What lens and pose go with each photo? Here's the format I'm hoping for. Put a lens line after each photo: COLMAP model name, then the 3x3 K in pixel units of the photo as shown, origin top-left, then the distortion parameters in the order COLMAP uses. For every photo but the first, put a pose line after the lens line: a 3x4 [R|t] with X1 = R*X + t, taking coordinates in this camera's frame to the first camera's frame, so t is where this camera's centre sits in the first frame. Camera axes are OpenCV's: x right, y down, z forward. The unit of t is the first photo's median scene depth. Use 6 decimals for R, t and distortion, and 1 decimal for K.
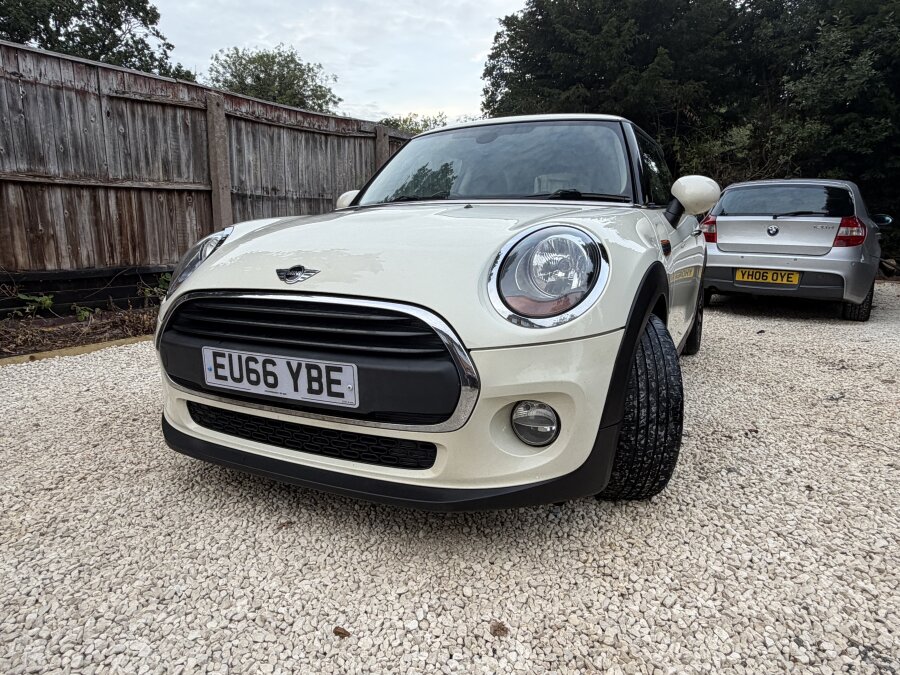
lens RADIAL K [[585.0, 0, 447.6], [0, 585.0, 340.4], [0, 0, 1]] dist [0.004636, -0.002664]
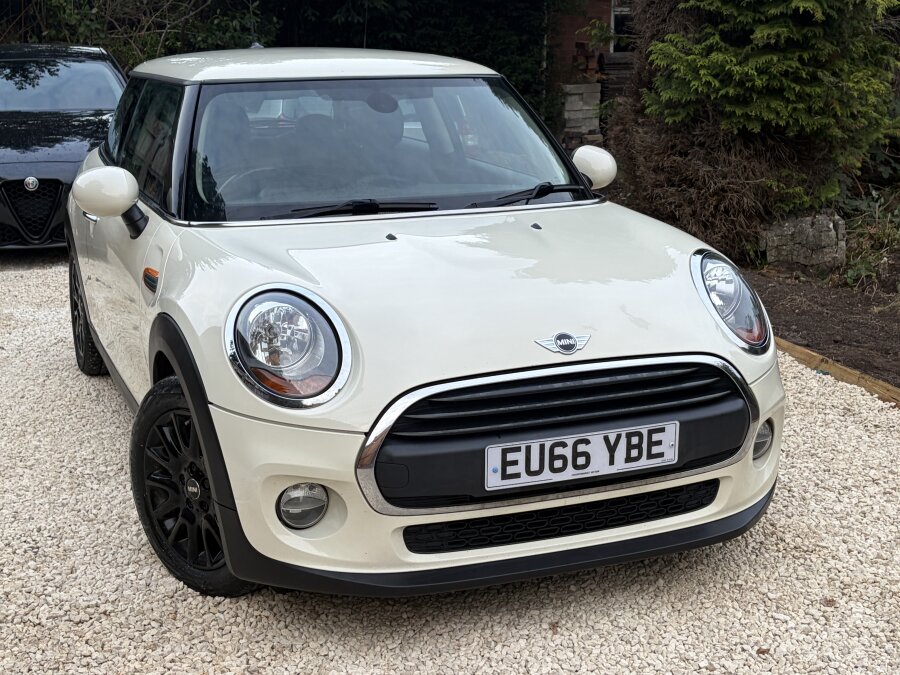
lens RADIAL K [[1280.7, 0, 455.7], [0, 1280.7, 342.8], [0, 0, 1]] dist [0.065460, 0.000000]
pose [[0.663931, -0.174746, 0.727089, -1.686356], [0.146833, 0.983849, 0.102377, -0.316645], [-0.733236, 0.038789, 0.678867, -0.207653]]
